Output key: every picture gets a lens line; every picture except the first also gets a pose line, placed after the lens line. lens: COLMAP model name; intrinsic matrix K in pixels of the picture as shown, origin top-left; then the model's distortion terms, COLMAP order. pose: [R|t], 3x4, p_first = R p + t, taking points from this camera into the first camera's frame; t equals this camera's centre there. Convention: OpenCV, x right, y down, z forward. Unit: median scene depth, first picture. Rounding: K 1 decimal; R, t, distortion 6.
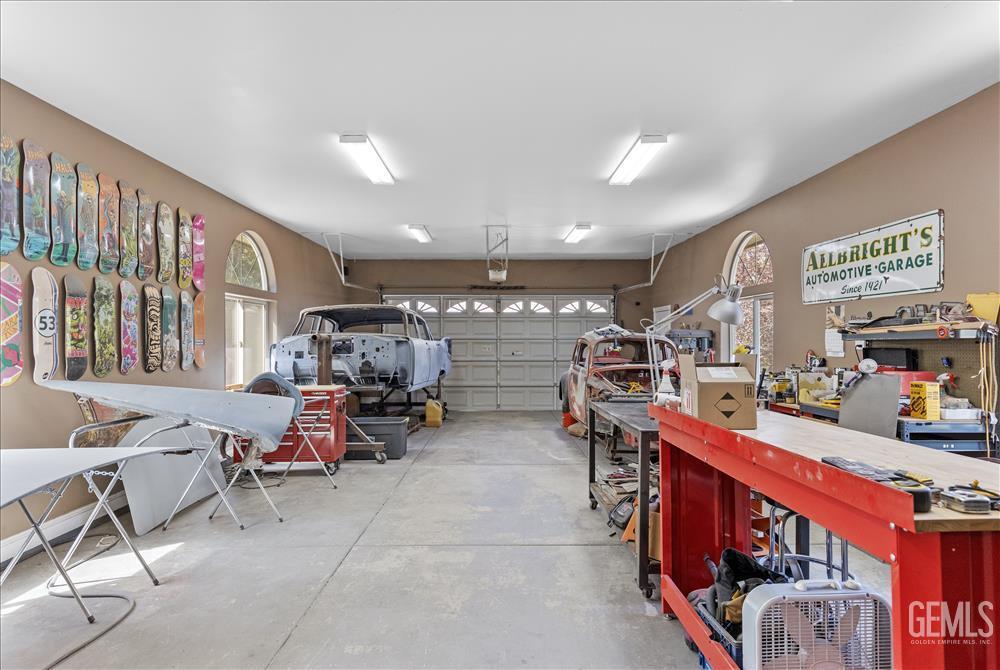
lens RADIAL K [[487.7, 0, 500.8], [0, 487.7, 340.0], [0, 0, 1]] dist [0.061930, -0.002844]
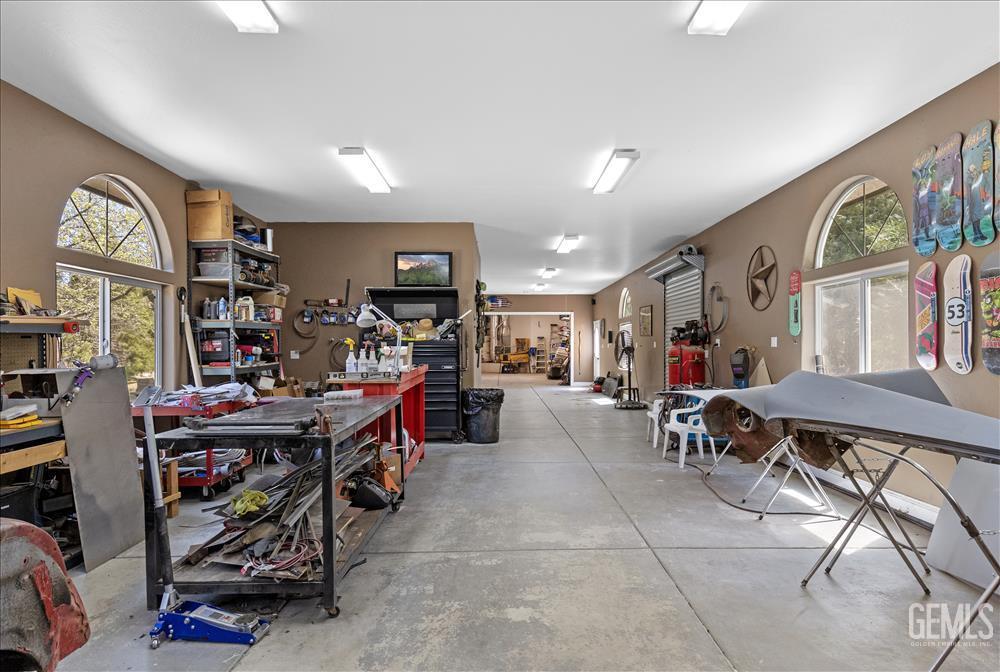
lens RADIAL K [[577.7, 0, 501.6], [0, 577.7, 338.9], [0, 0, 1]] dist [0.005925, 0.001264]
pose [[-0.999945, 0.005684, 0.008778, -0.025316], [0.005584, 0.999919, -0.011402, 0.026944], [-0.008842, -0.011353, -0.999896, 2.098175]]
